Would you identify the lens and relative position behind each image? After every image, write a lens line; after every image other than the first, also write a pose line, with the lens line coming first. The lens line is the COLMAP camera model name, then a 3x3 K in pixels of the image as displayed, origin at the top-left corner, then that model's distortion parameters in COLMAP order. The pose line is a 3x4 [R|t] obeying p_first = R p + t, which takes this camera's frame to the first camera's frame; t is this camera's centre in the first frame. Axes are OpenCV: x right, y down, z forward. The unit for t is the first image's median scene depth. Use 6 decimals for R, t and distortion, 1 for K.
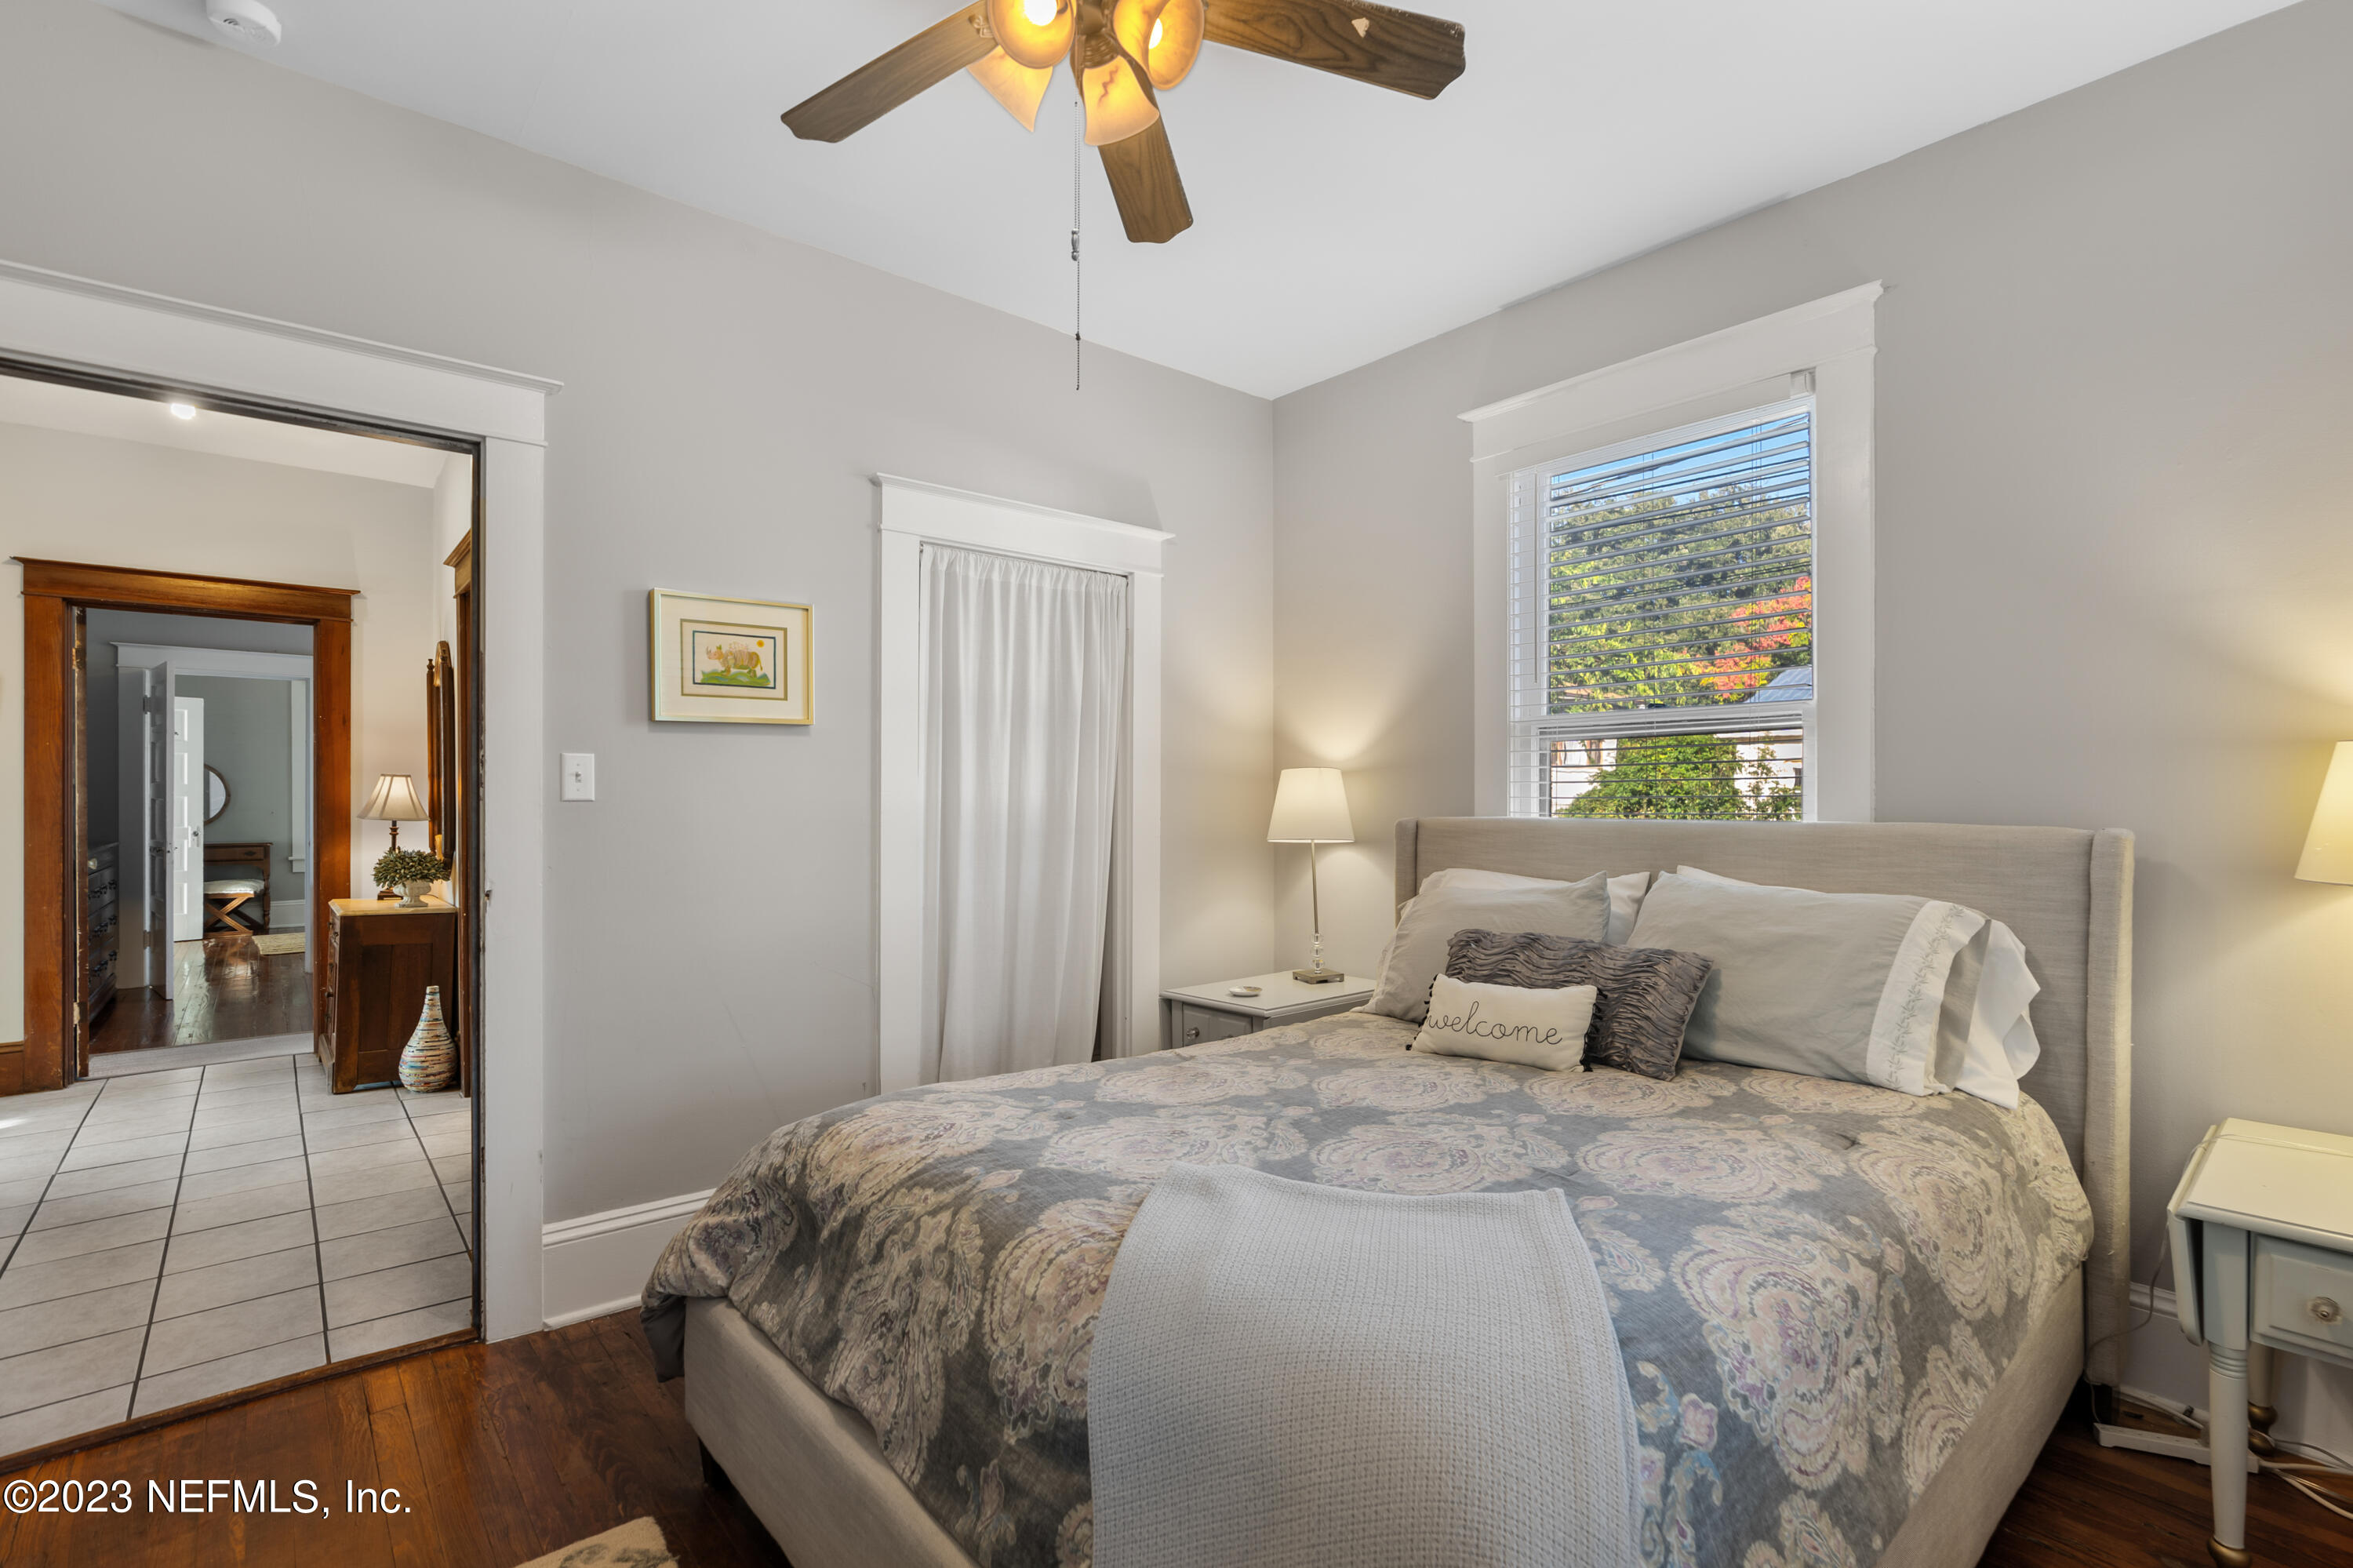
lens RADIAL K [[1113.8, 0, 1165.3], [0, 1113.8, 795.8], [0, 0, 1]] dist [-0.003615, -0.000233]
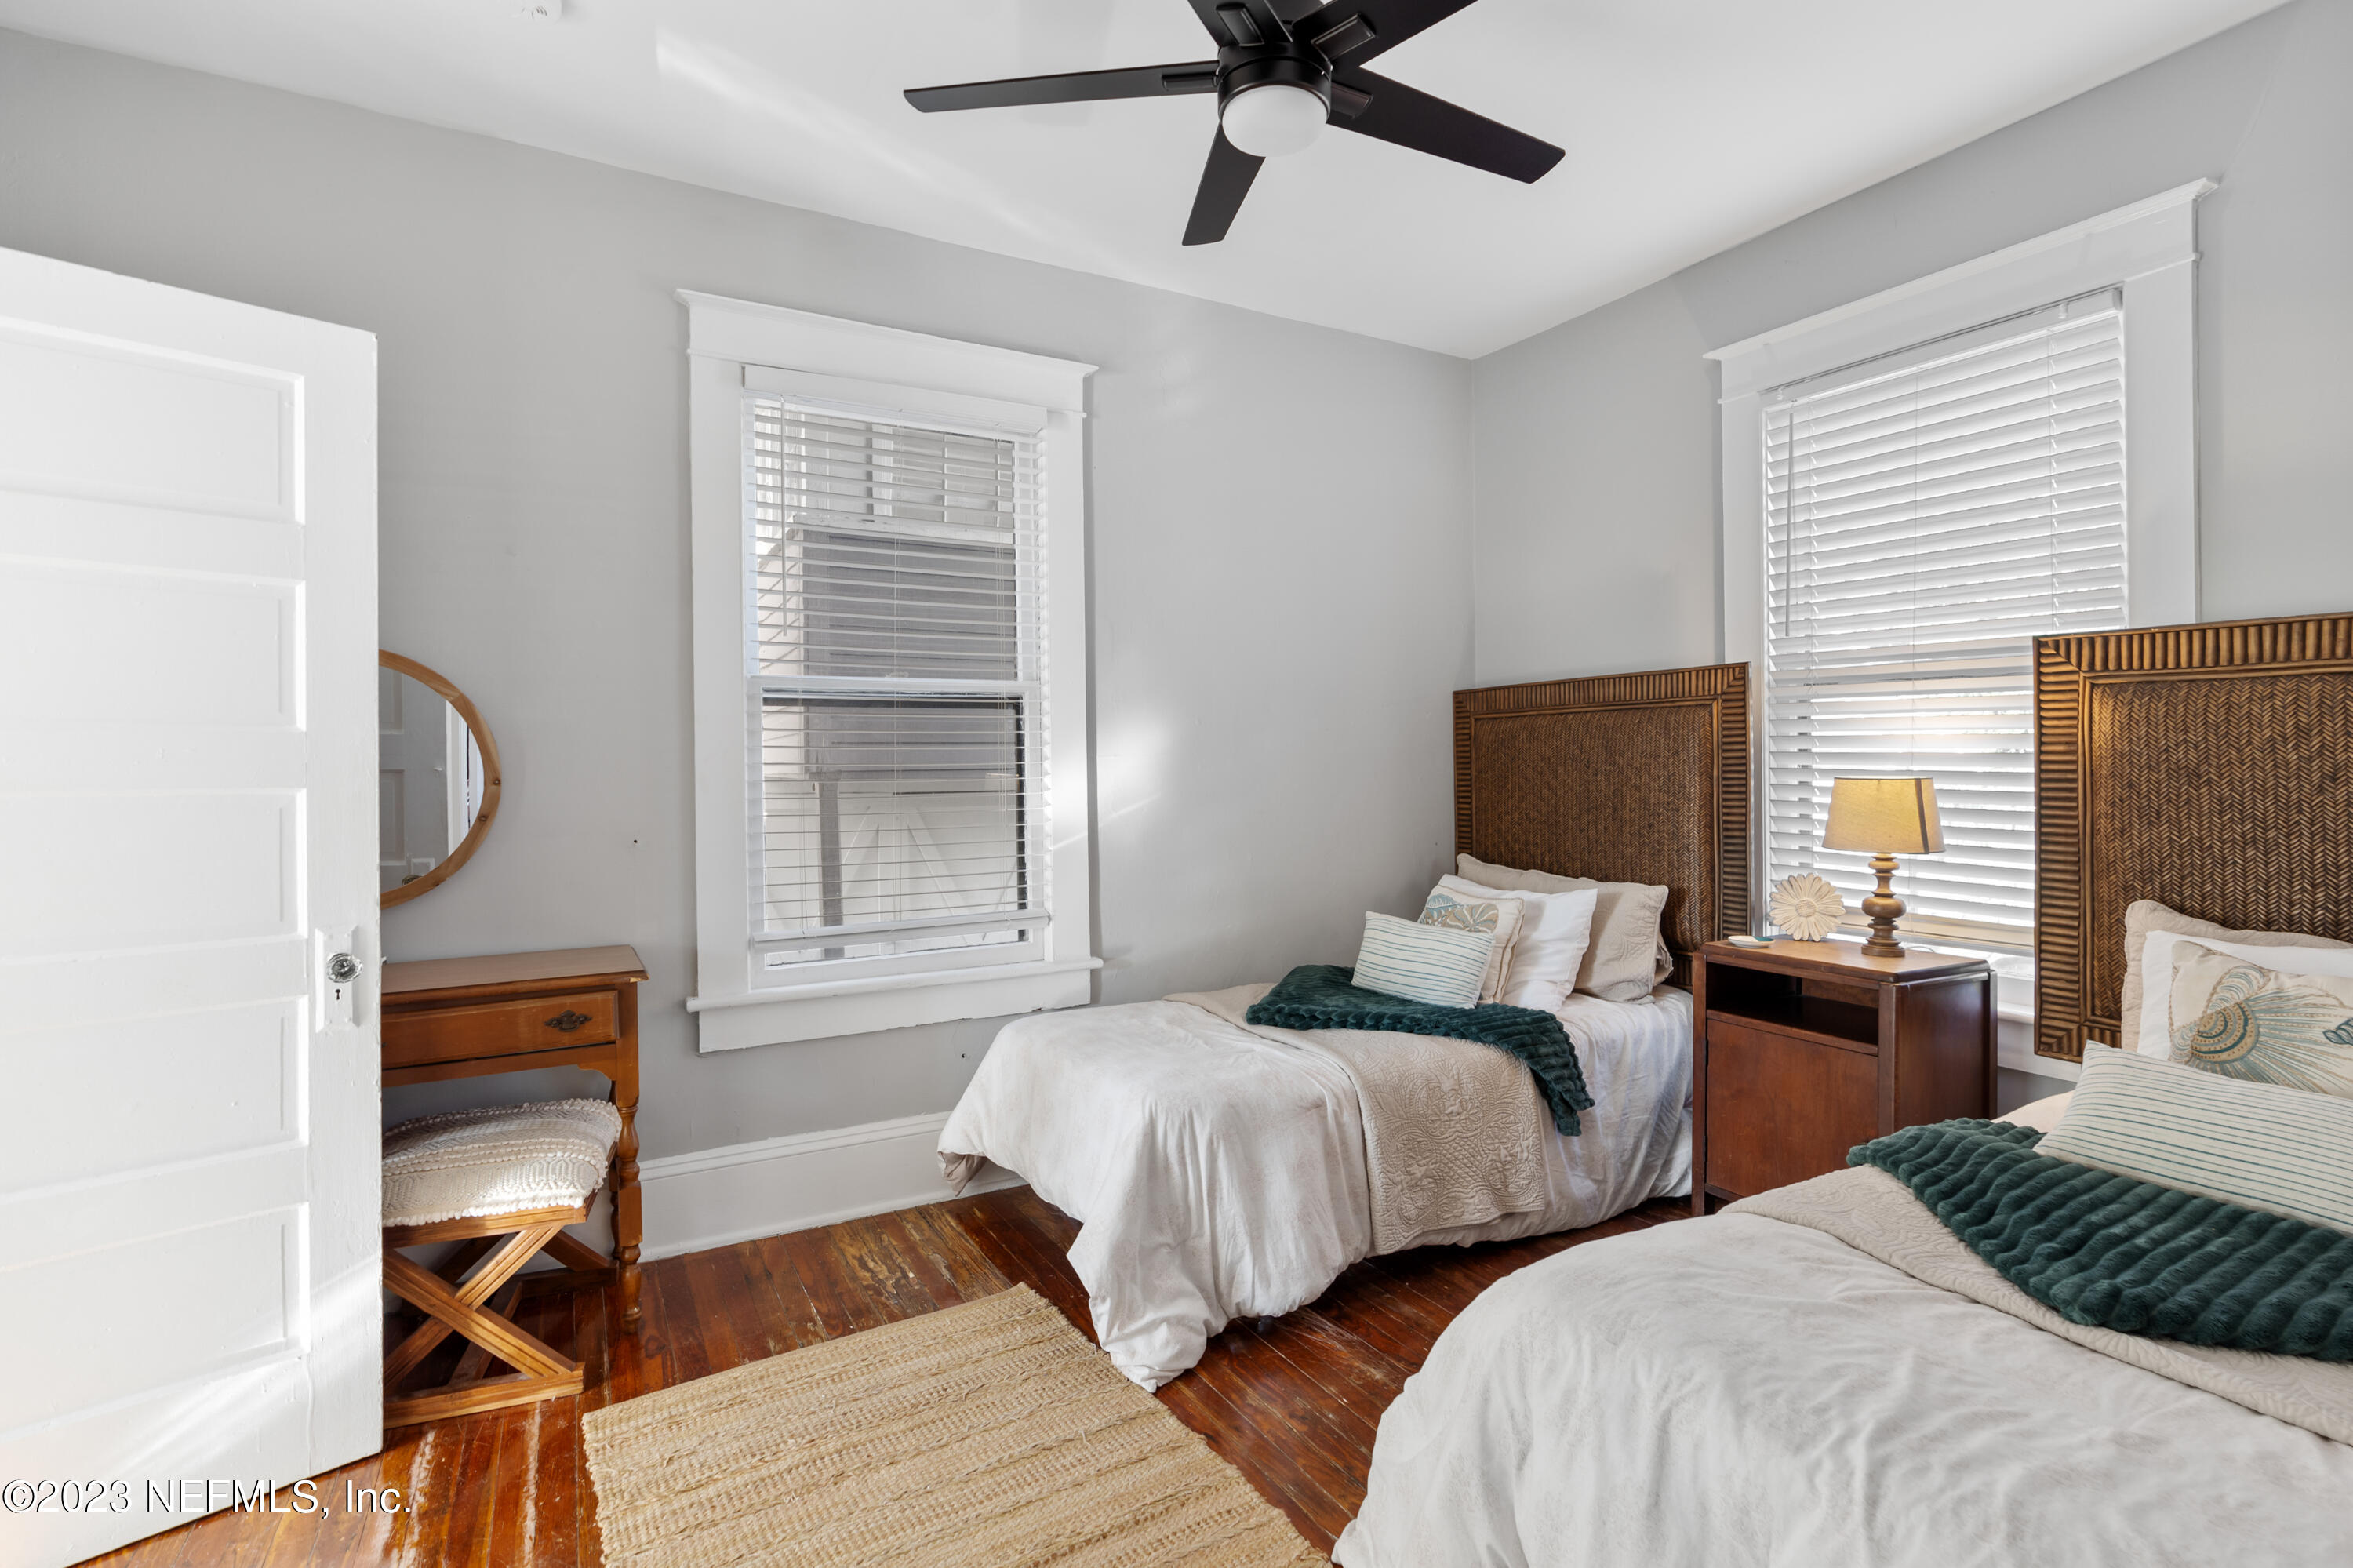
lens RADIAL K [[1113.8, 0, 1200.3], [0, 1113.8, 770.7], [0, 0, 1]] dist [-0.003615, -0.000233]
pose [[0.992731, -0.008661, -0.120040, -0.658473], [0.008118, 0.999955, -0.005006, 0.000834], [0.120078, 0.003995, 0.992756, 0.777777]]
